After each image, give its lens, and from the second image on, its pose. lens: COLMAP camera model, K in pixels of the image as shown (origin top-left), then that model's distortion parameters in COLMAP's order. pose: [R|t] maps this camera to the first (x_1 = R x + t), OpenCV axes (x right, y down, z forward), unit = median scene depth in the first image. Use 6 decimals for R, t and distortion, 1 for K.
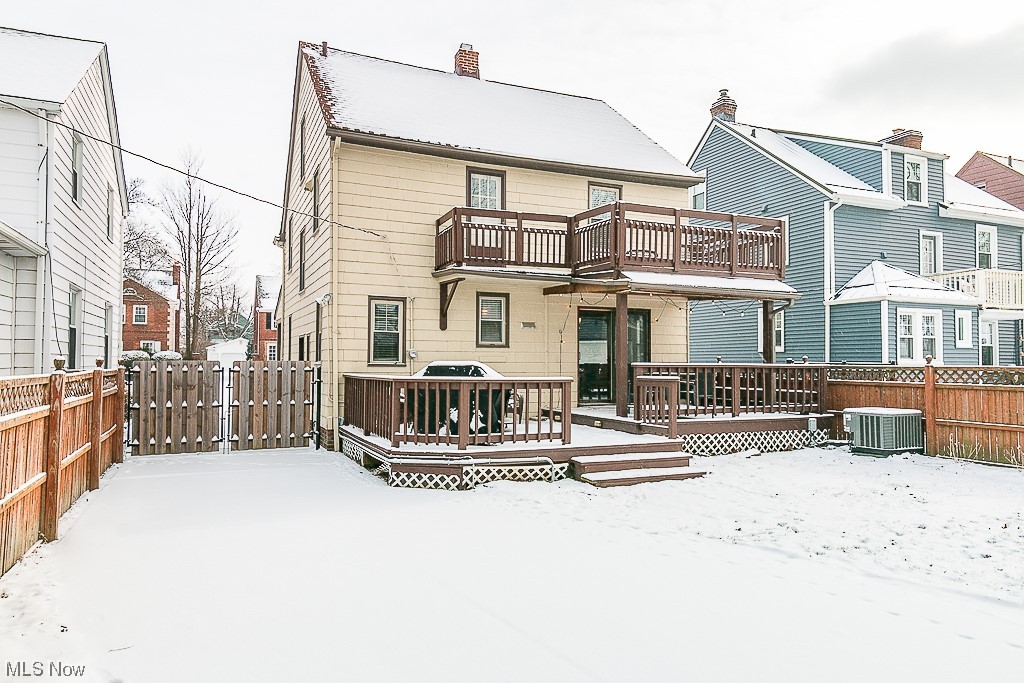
lens RADIAL K [[671.0, 0, 512.0], [0, 671.0, 341.5], [0, 0, 1]] dist [0.056142, -0.000225]
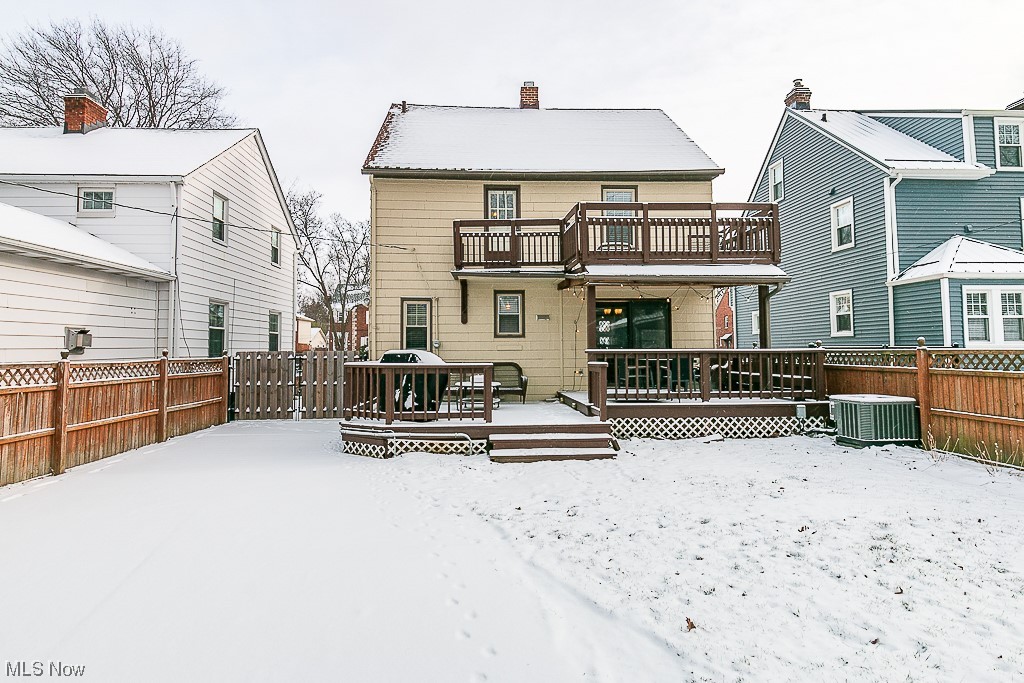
lens RADIAL K [[564.5, 0, 509.1], [0, 564.5, 320.3], [0, 0, 1]] dist [0.036261, -0.025818]
pose [[0.935950, -0.028939, -0.350943, 0.339666], [0.021119, 0.999437, -0.026089, 0.005136], [0.351500, 0.017006, 0.936033, 0.093918]]
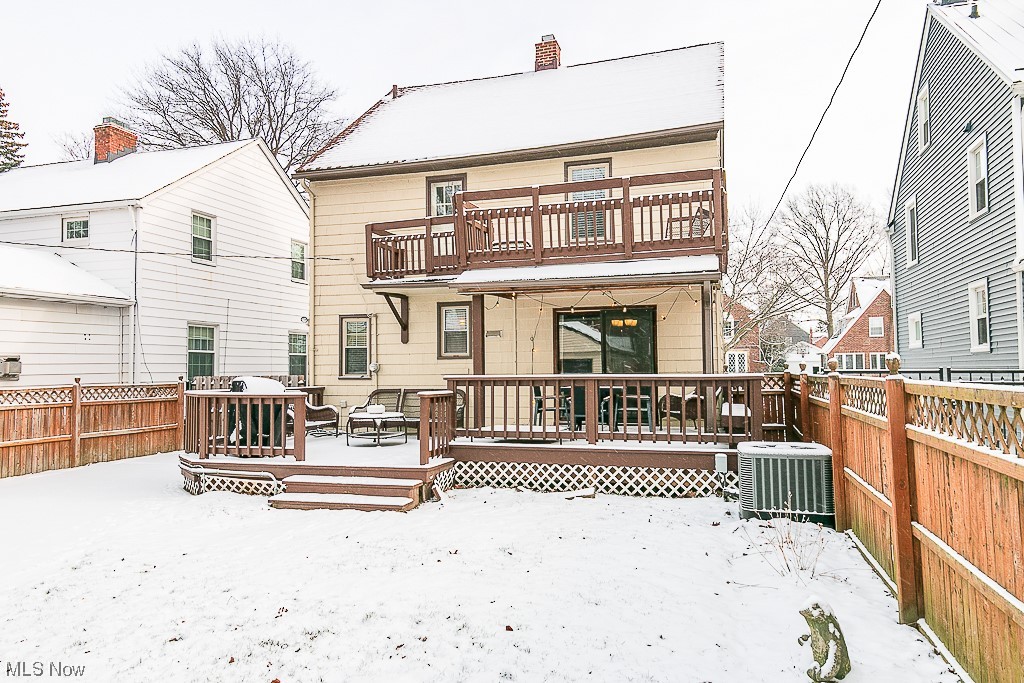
lens RADIAL K [[694.6, 0, 514.8], [0, 694.6, 338.9], [0, 0, 1]] dist [0.052857, -0.001308]
pose [[0.752072, -0.041268, -0.657787, 0.748024], [0.033555, 0.999141, -0.024318, 0.007852], [0.658226, -0.003783, 0.752811, 0.334299]]
